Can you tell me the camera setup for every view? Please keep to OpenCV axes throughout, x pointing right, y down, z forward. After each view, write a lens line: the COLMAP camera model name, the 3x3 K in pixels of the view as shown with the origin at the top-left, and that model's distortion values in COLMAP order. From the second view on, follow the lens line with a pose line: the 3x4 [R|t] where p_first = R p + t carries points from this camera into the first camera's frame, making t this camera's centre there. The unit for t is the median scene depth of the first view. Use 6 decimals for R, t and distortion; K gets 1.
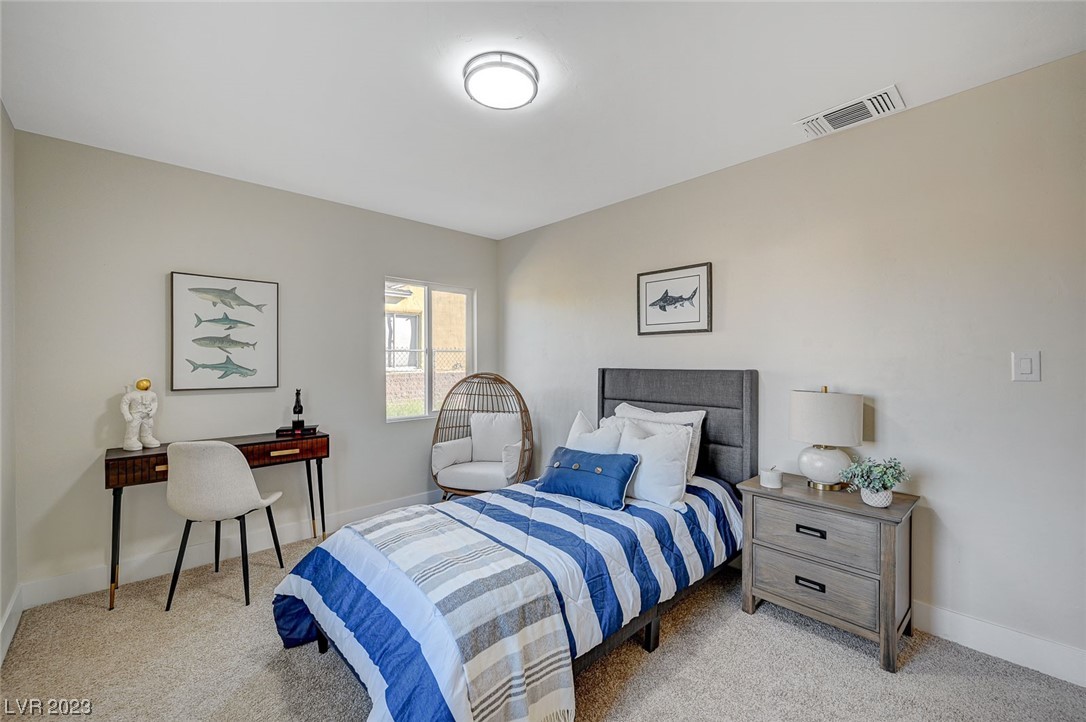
lens RADIAL K [[455.3, 0, 544.1], [0, 455.3, 363.0], [0, 0, 1]] dist [-0.002176, -0.000524]
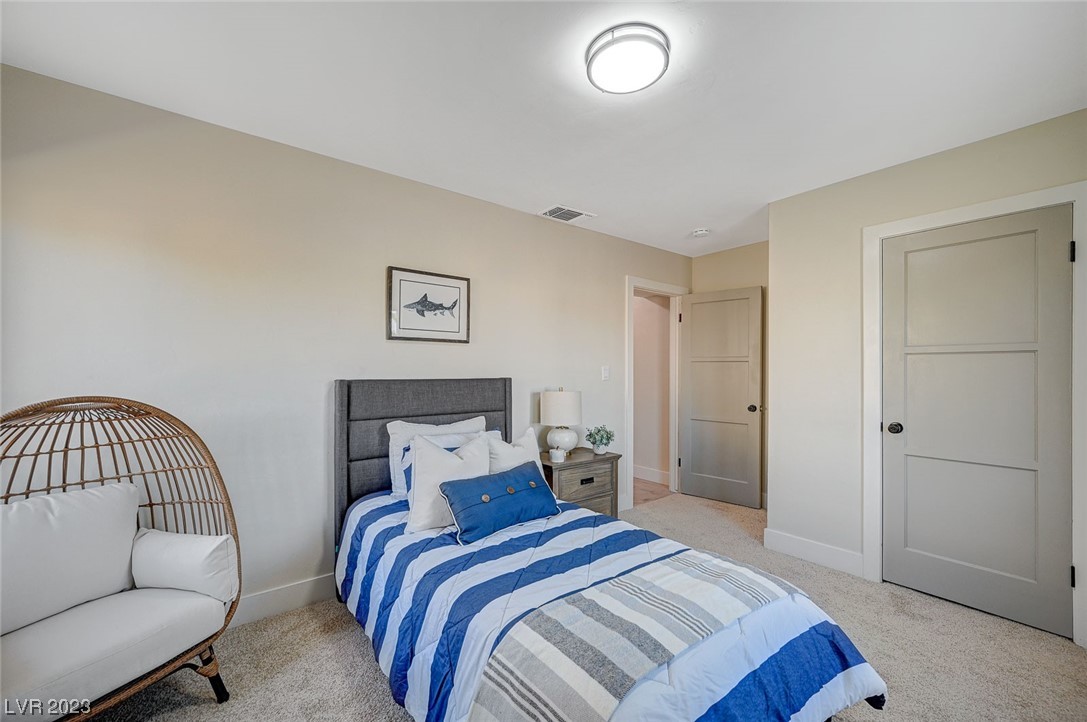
lens RADIAL K [[441.8, 0, 544.9], [0, 441.8, 370.6], [0, 0, 1]] dist [-0.042720, -0.000073]
pose [[0.074127, -0.001517, 0.997248, -0.657459], [-0.003416, 0.999993, 0.001775, -0.006286], [-0.997243, -0.003538, 0.074121, 0.739121]]
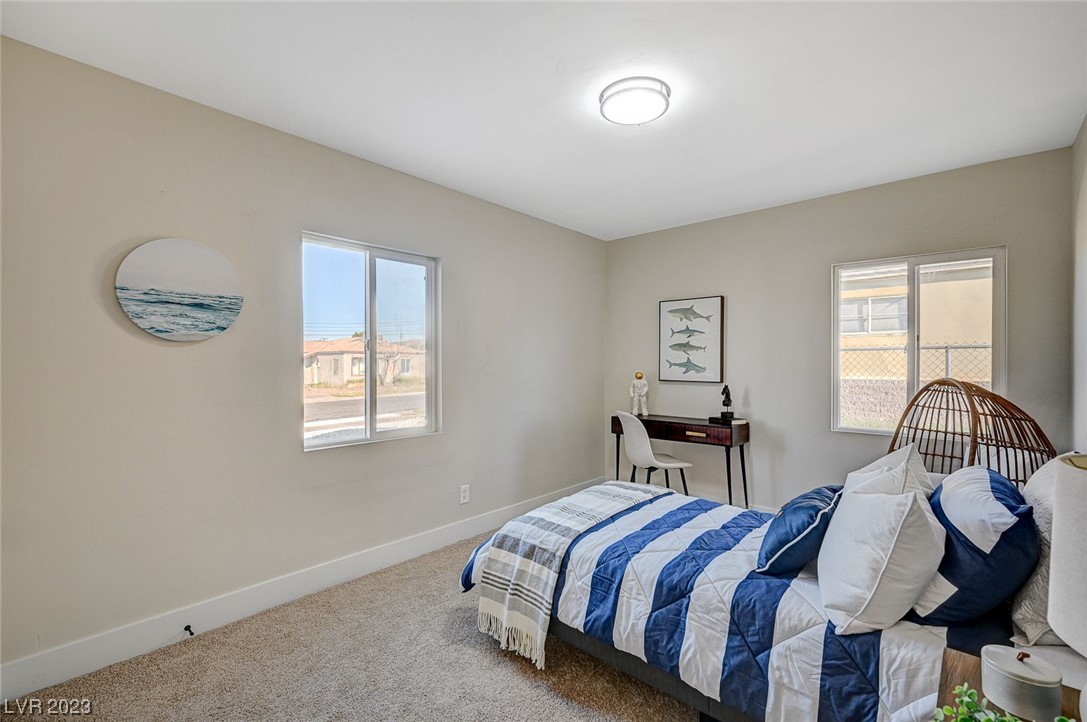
lens RADIAL K [[483.3, 0, 543.5], [0, 483.3, 361.0], [0, 0, 1]] dist [-0.002139, -0.000098]
pose [[0.057393, 0.000382, -0.998352, 0.696109], [-0.003237, 0.999995, 0.000197, -0.002660], [0.998346, 0.003220, 0.057394, 0.481496]]
